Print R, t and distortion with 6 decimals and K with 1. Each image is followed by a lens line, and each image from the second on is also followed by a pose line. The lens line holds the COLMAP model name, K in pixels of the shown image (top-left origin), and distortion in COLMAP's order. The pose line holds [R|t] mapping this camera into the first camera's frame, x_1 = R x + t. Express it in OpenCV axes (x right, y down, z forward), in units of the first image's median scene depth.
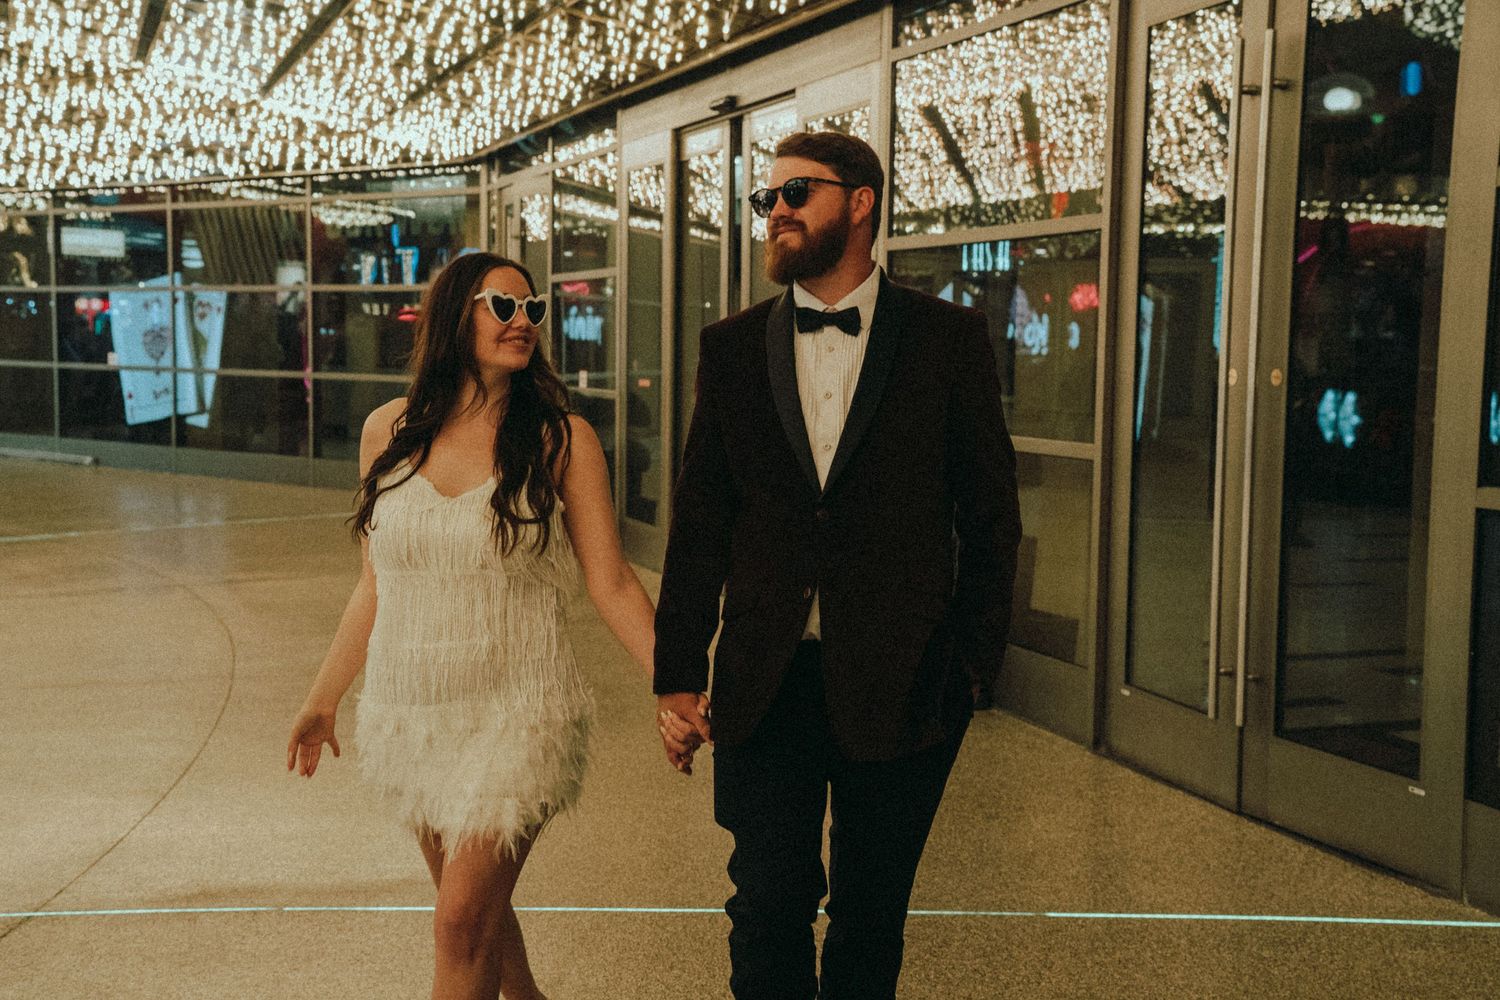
lens RADIAL K [[1873.0, 0, 727.9], [0, 1873.0, 577.1], [0, 0, 1]] dist [0.084705, 0.000000]
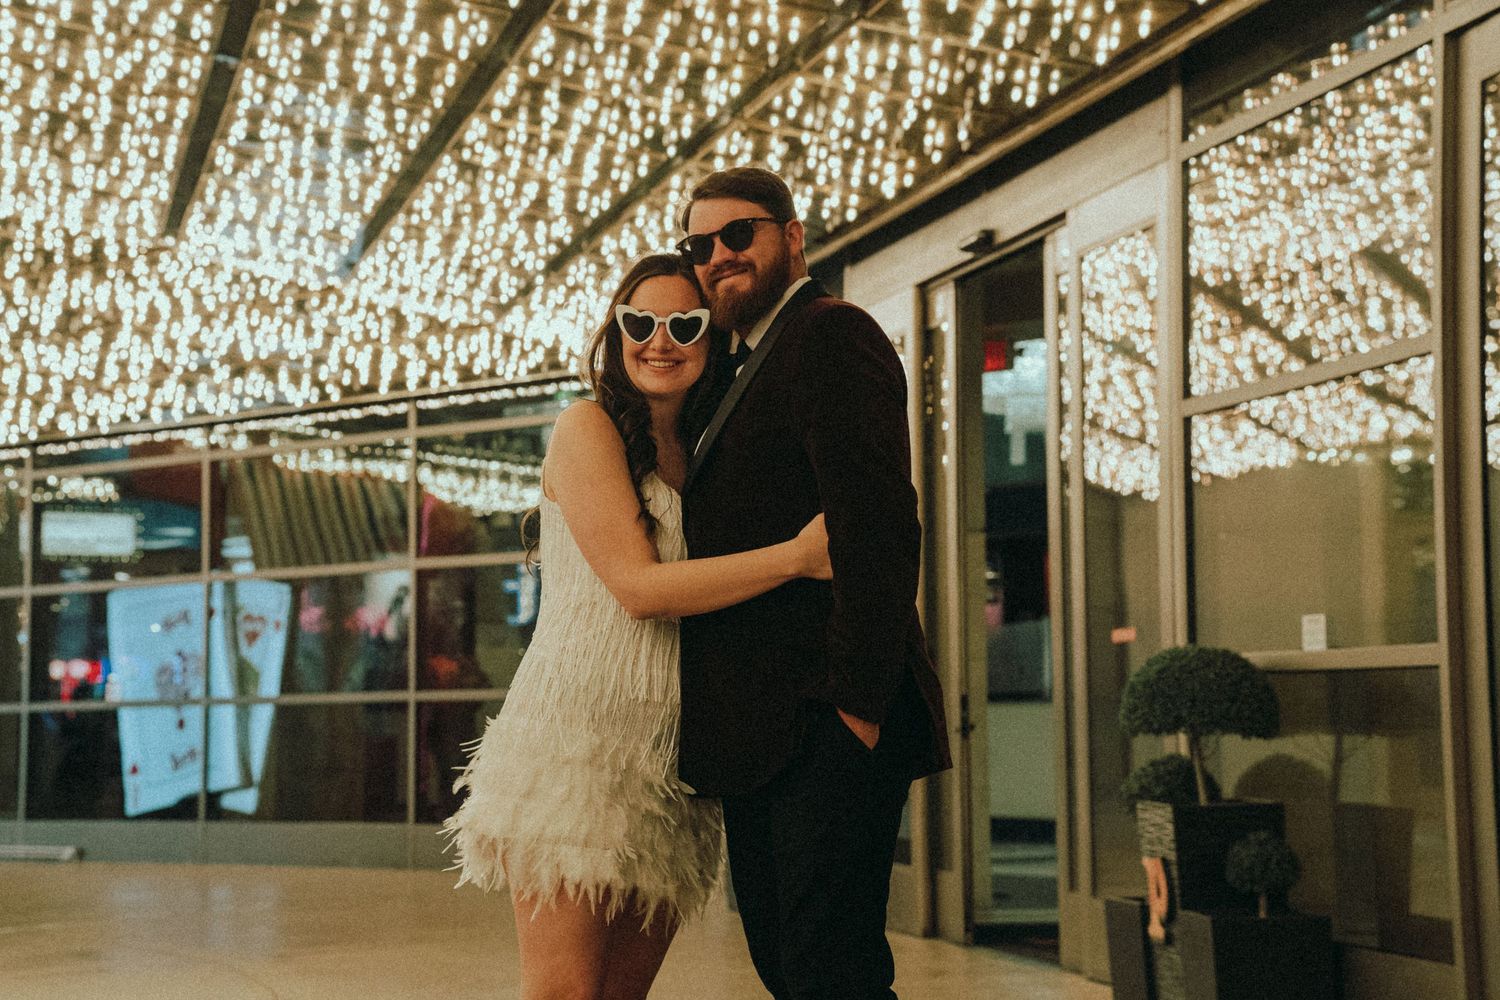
lens RADIAL K [[3371.3, 0, 750.3], [0, 3371.3, 499.4], [0, 0, 1]] dist [0.441663, 0.000000]
pose [[0.991861, -0.034425, -0.122581, 0.053686], [0.010133, 0.981043, -0.193525, 0.071346], [0.126919, 0.190708, 0.973407, -0.182837]]
